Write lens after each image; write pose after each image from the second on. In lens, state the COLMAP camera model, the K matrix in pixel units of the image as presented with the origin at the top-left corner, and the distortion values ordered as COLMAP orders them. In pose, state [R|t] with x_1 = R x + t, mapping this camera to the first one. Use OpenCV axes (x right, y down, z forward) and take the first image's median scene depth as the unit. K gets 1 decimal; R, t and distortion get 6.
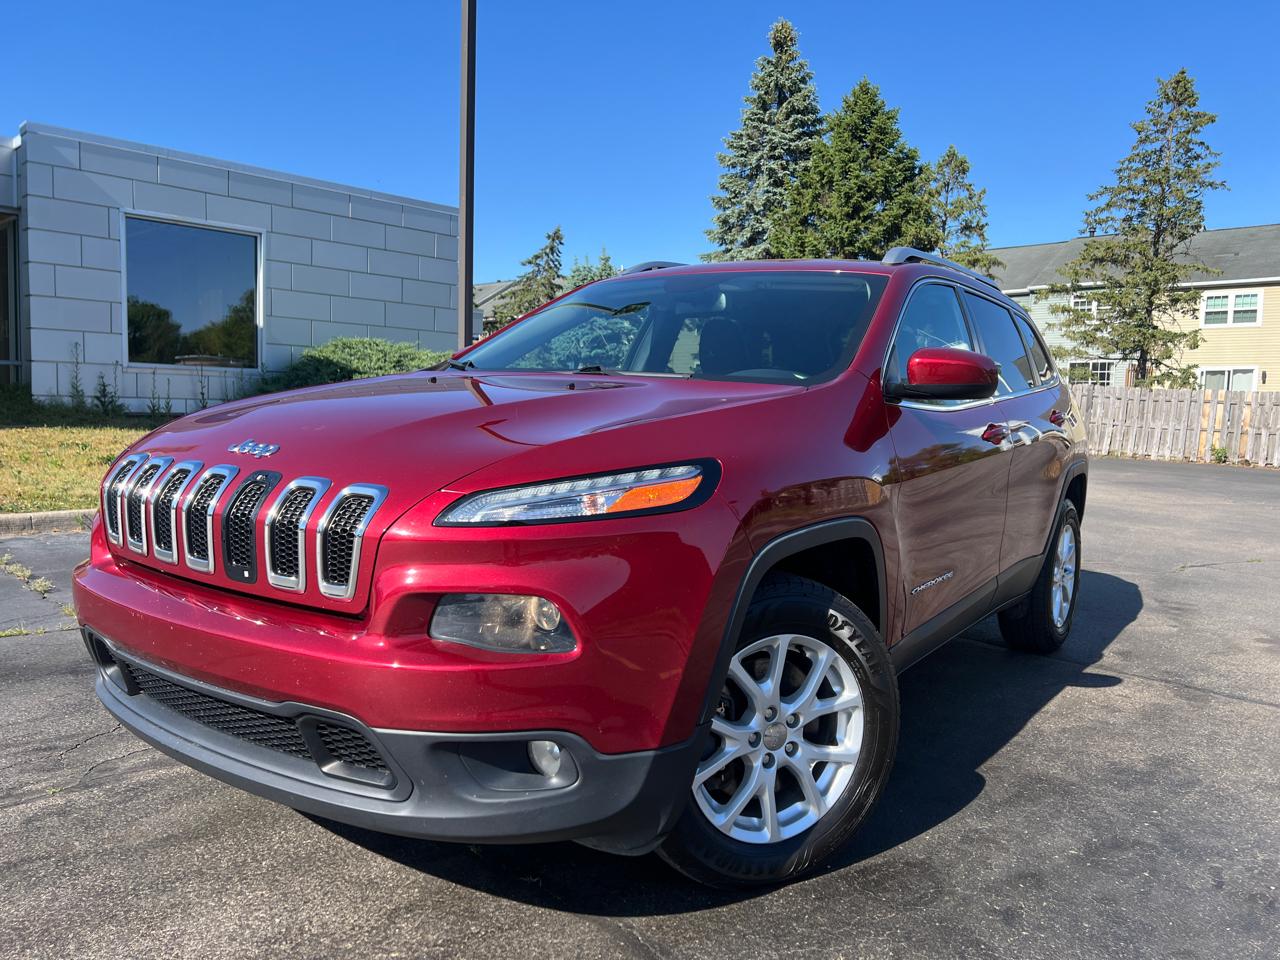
lens RADIAL K [[959.4, 0, 644.2], [0, 959.4, 475.6], [0, 0, 1]] dist [0.059389, -0.063618]
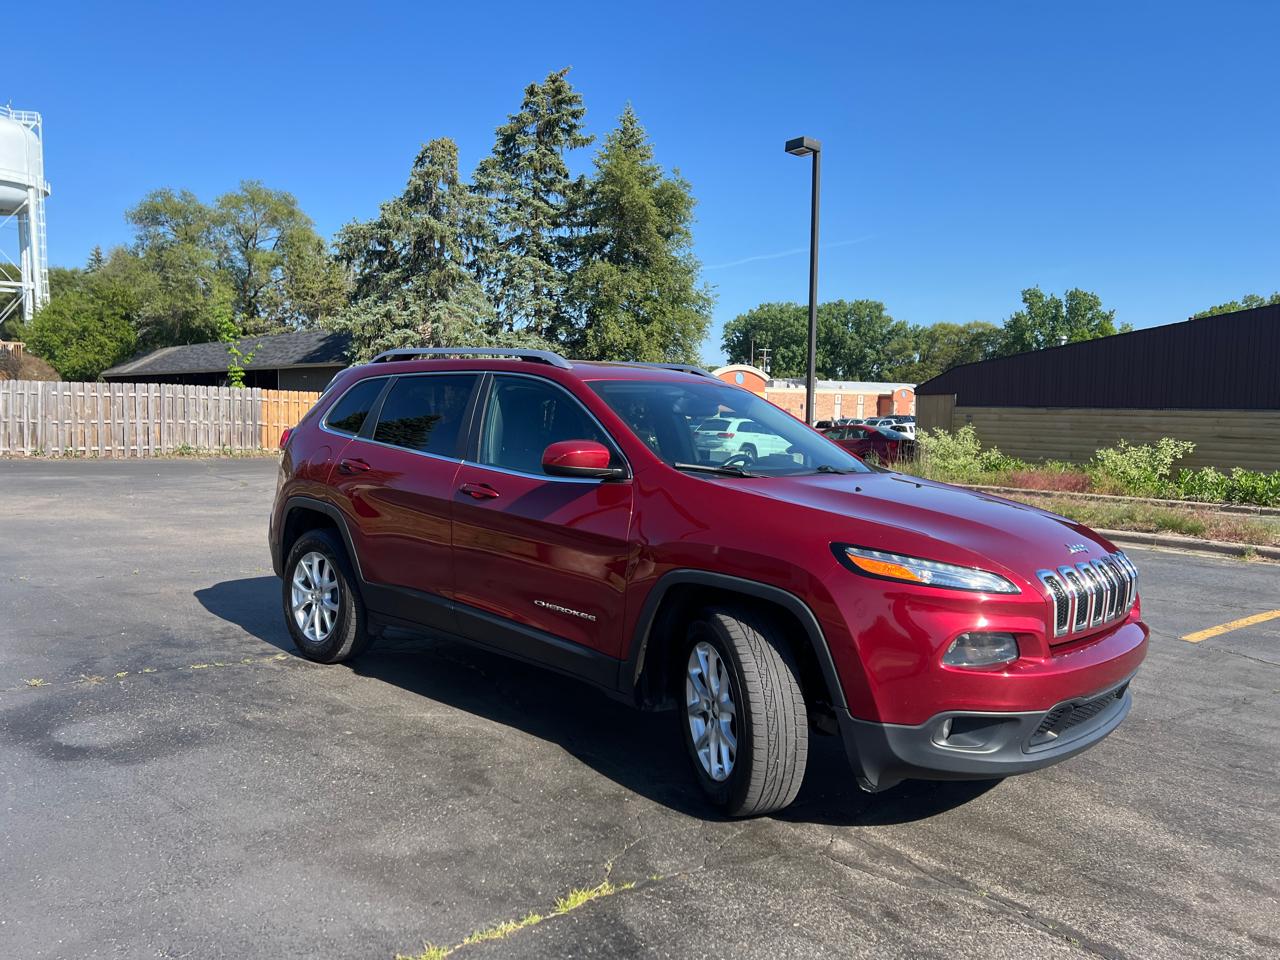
lens RADIAL K [[959.4, 0, 629.8], [0, 959.4, 479.8], [0, 0, 1]] dist [0.059389, -0.063618]
pose [[0.129353, -0.101491, 0.986391, -0.514771], [0.057776, 0.993830, 0.094680, -0.083423], [-0.989914, 0.044742, 0.134419, 0.369395]]
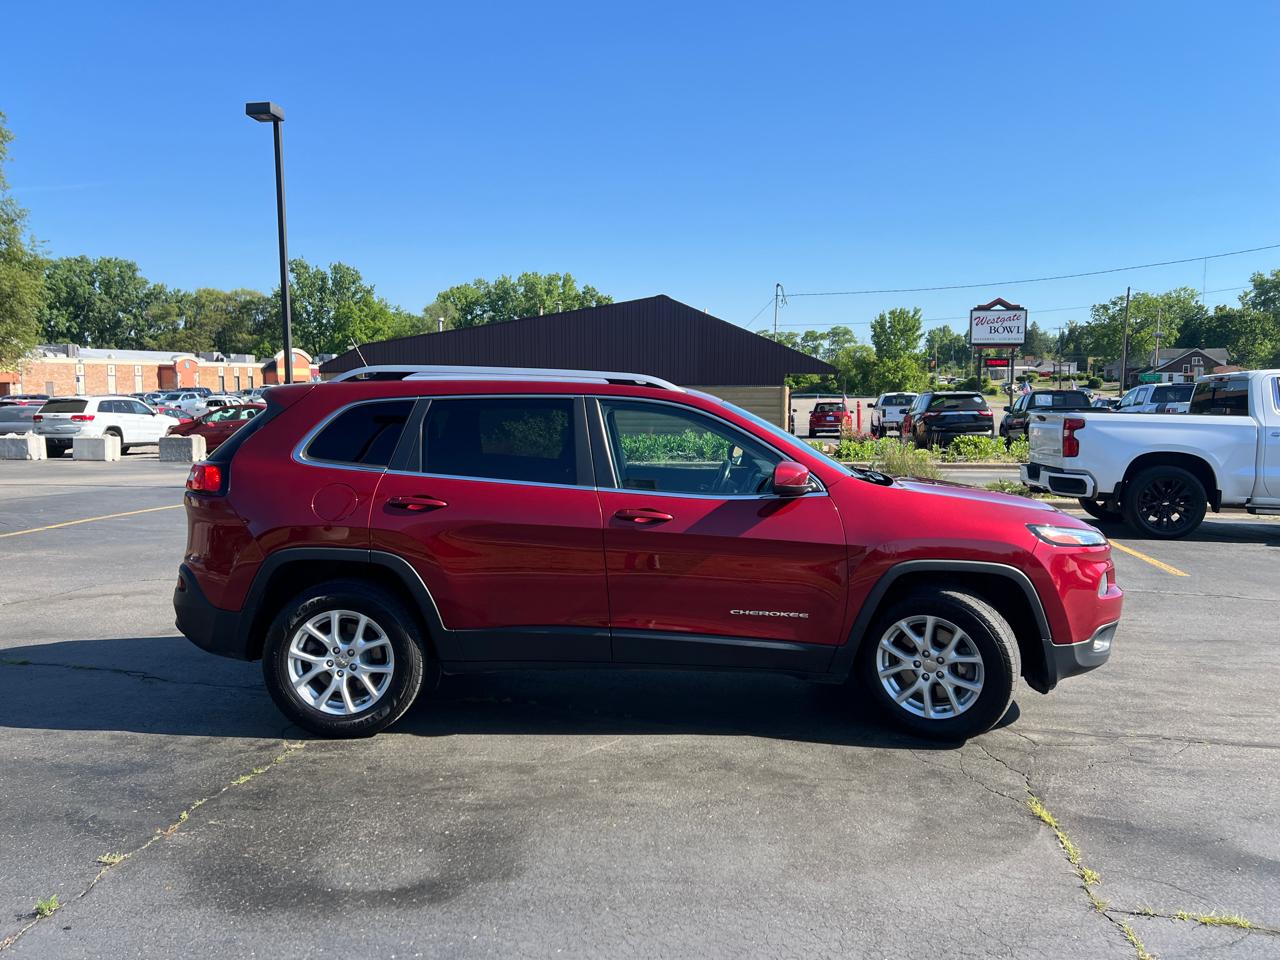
lens RADIAL K [[959.4, 0, 639.8], [0, 959.4, 479.5], [0, 0, 1]] dist [0.059389, -0.063618]
pose [[-0.569499, -0.111620, 0.814378, -0.444366], [0.042267, 0.985450, 0.164625, -0.138226], [-0.820905, 0.128175, -0.556495, 0.796632]]
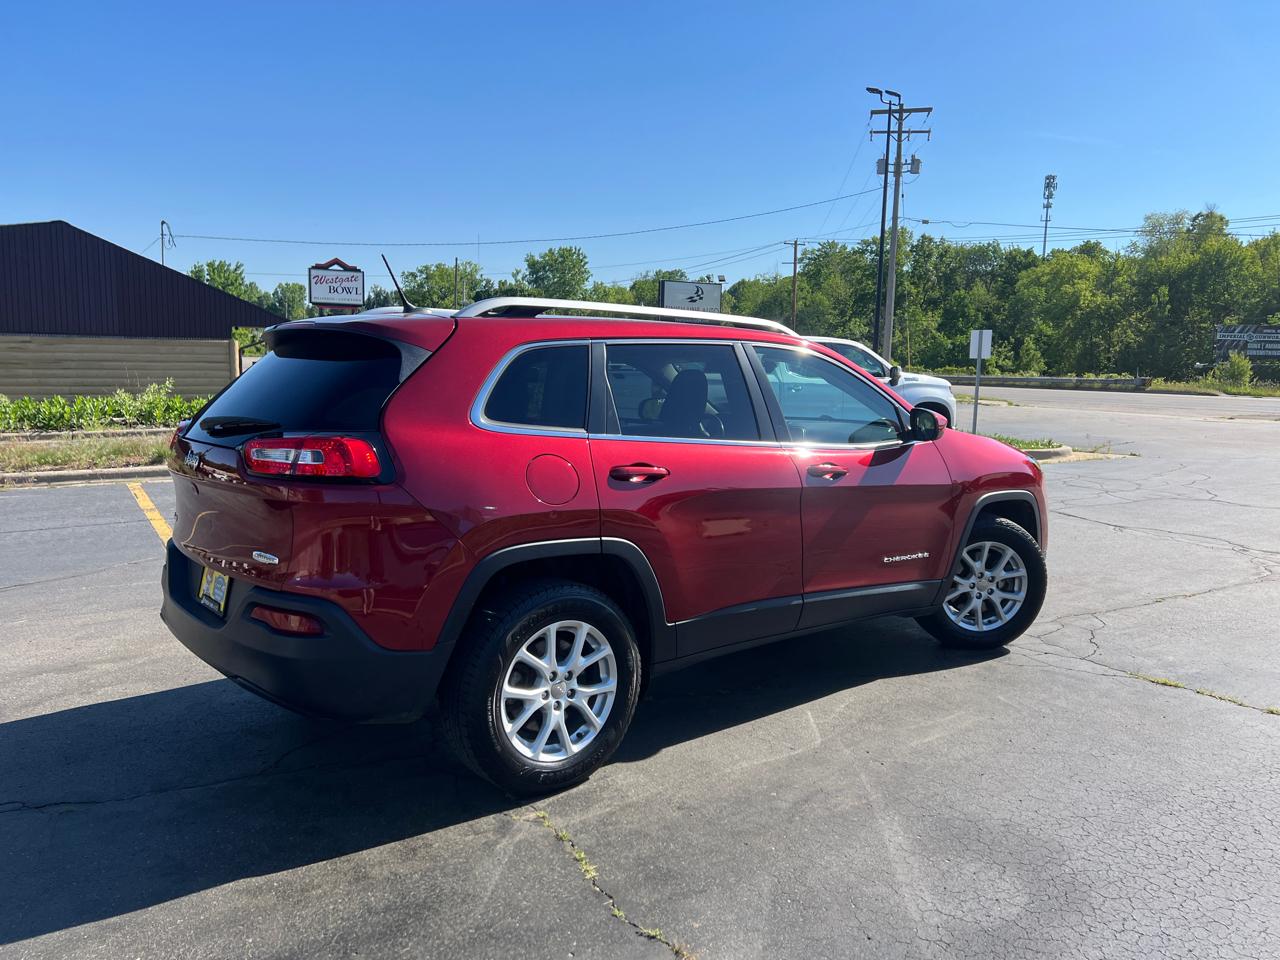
lens RADIAL K [[959.4, 0, 648.6], [0, 959.4, 469.2], [0, 0, 1]] dist [0.059389, -0.063618]
pose [[-0.963080, -0.080145, 0.257010, -0.070435], [-0.028303, 0.979512, 0.199388, -0.129293], [-0.267724, 0.184752, -0.945616, 0.993918]]
